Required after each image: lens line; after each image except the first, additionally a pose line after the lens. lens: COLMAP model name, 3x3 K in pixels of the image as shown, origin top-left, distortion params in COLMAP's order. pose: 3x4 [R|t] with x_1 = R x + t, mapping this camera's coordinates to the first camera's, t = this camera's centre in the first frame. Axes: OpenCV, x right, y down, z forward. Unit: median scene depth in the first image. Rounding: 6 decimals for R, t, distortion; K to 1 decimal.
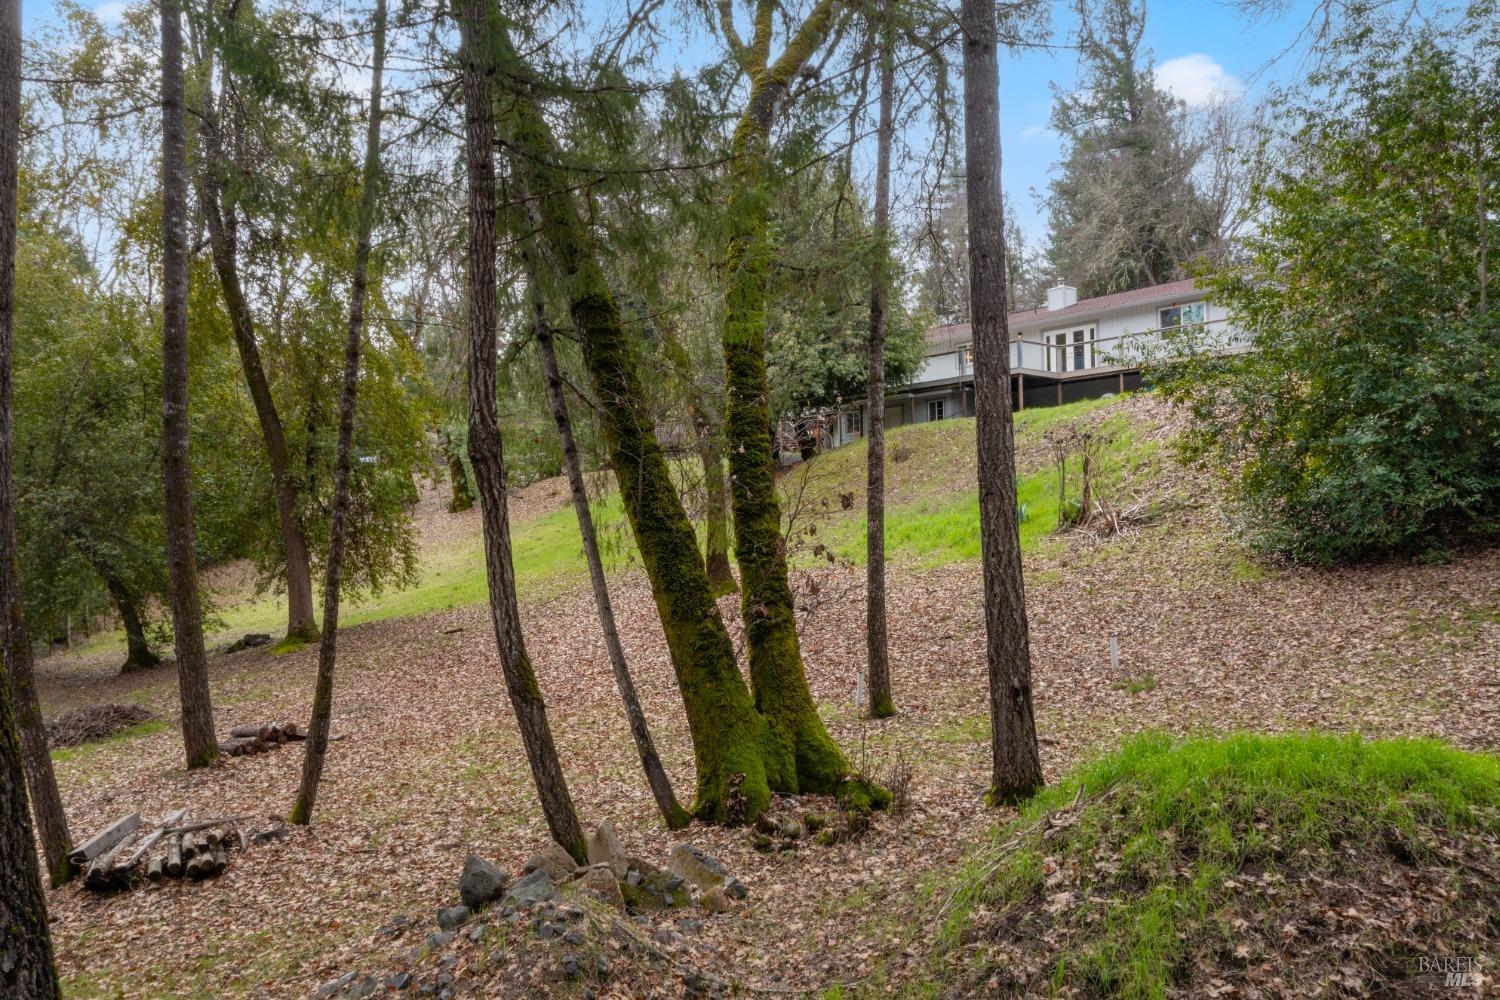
lens RADIAL K [[1201.2, 0, 750.5], [0, 1201.2, 499.8], [0, 0, 1]] dist [0.008006, 0.008745]
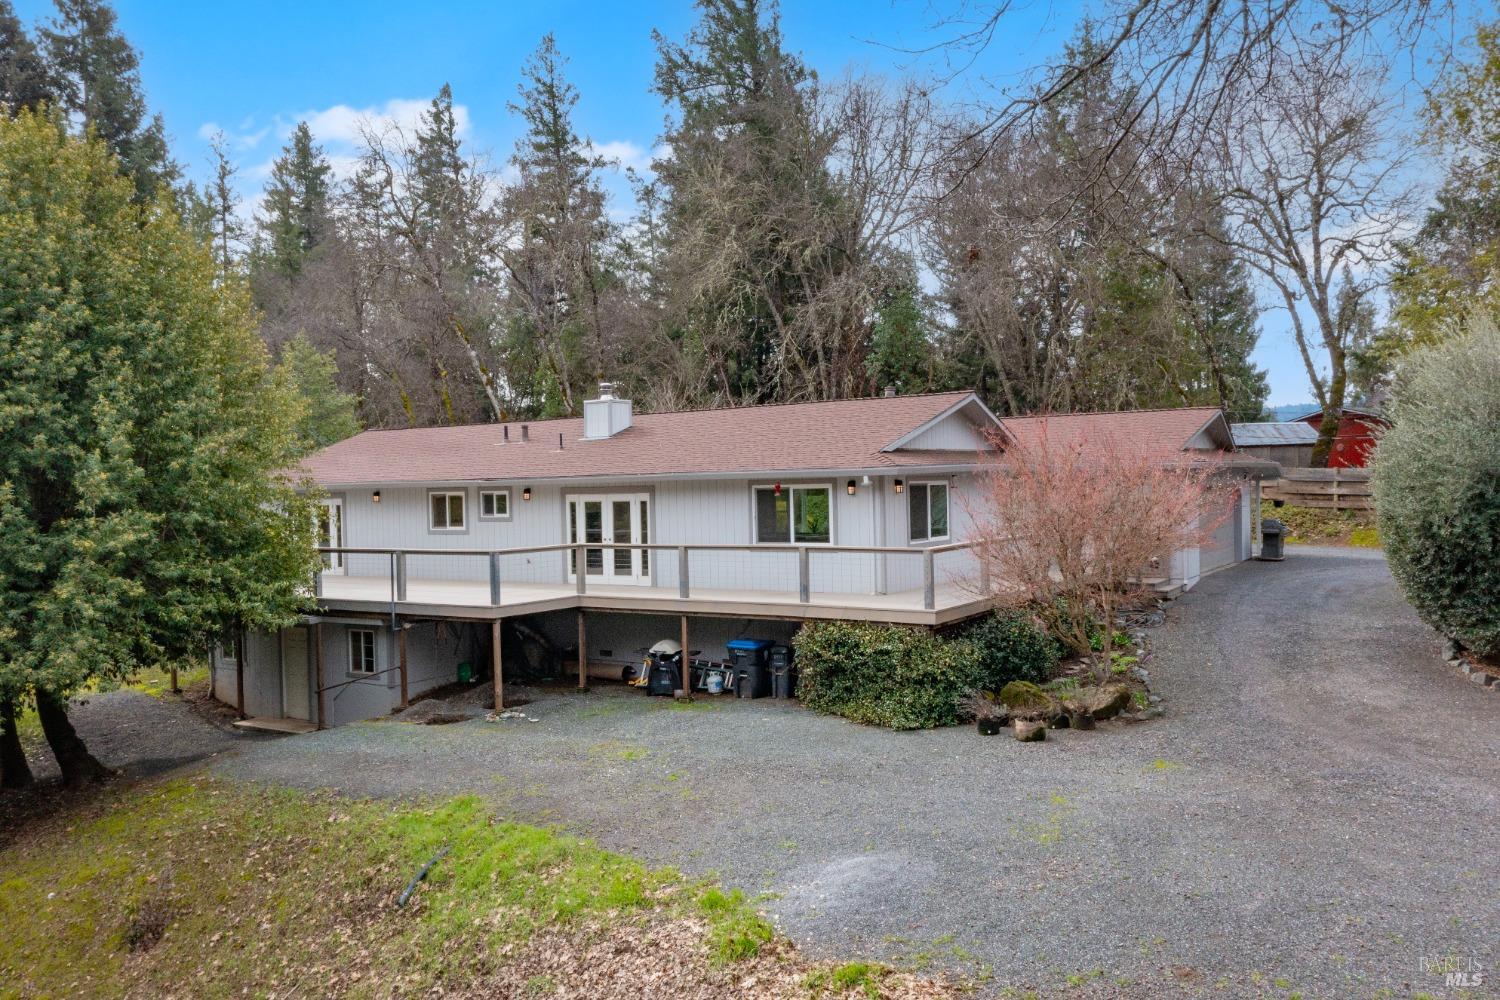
lens RADIAL K [[1201.2, 0, 750.5], [0, 1201.2, 499.8], [0, 0, 1]] dist [0.008006, 0.008745]
pose [[0.959837, -0.013341, 0.280239, 0.090832], [-0.001543, 0.998603, 0.052823, -0.089596], [-0.280552, -0.051134, 0.958476, 0.233319]]
